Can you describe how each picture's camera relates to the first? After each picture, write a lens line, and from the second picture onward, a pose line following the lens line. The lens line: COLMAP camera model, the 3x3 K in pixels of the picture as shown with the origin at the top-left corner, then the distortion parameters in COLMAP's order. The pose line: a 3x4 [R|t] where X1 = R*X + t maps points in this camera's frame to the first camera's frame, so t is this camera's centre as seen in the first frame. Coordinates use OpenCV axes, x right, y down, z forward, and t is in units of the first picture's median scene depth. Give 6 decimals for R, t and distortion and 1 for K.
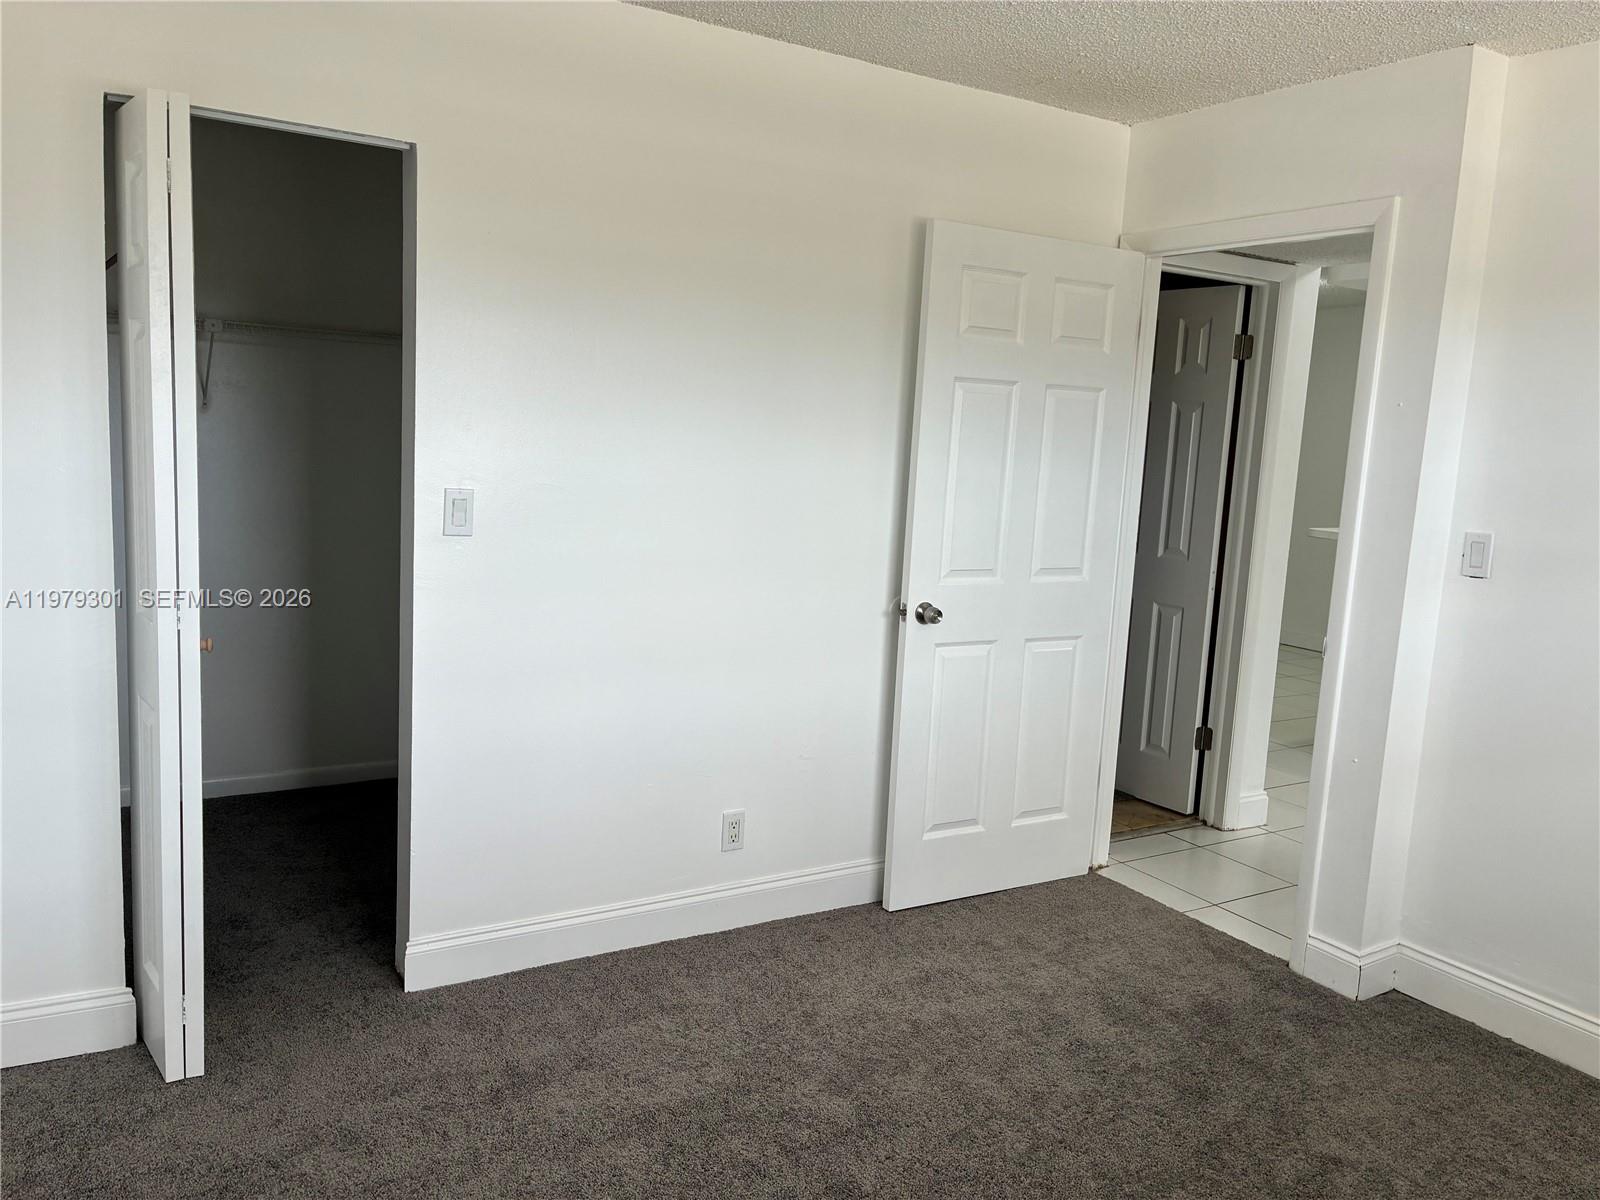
lens RADIAL K [[1214.4, 0, 810.3], [0, 1214.4, 600.5], [0, 0, 1]] dist [0.032194, -0.035902]
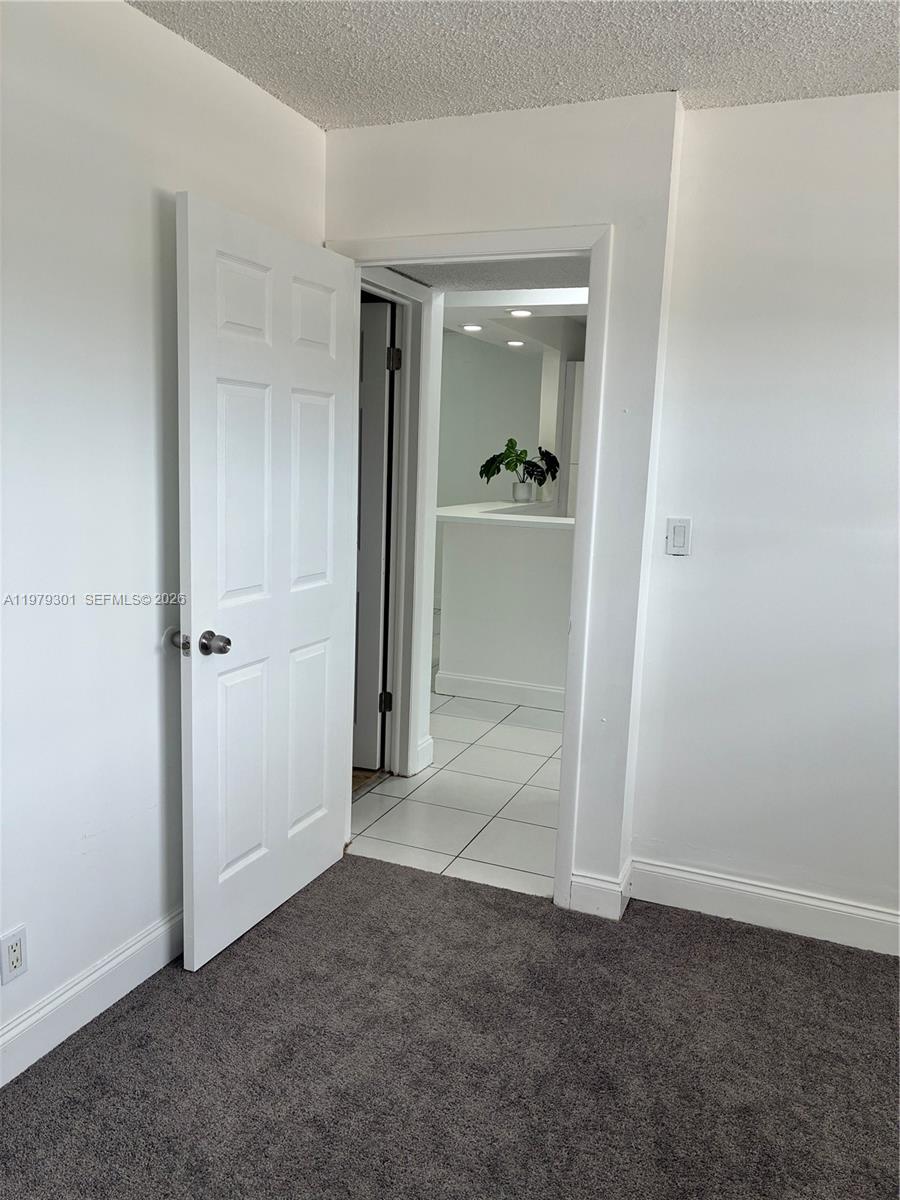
lens RADIAL K [[910.8, 0, 445.5], [0, 910.8, 596.4], [0, 0, 1]] dist [0.032194, -0.035902]
pose [[0.814948, -0.114958, 0.568018, -0.142284], [0.089502, 0.993335, 0.072626, -0.057050], [-0.572581, -0.008348, 0.819806, 0.344928]]
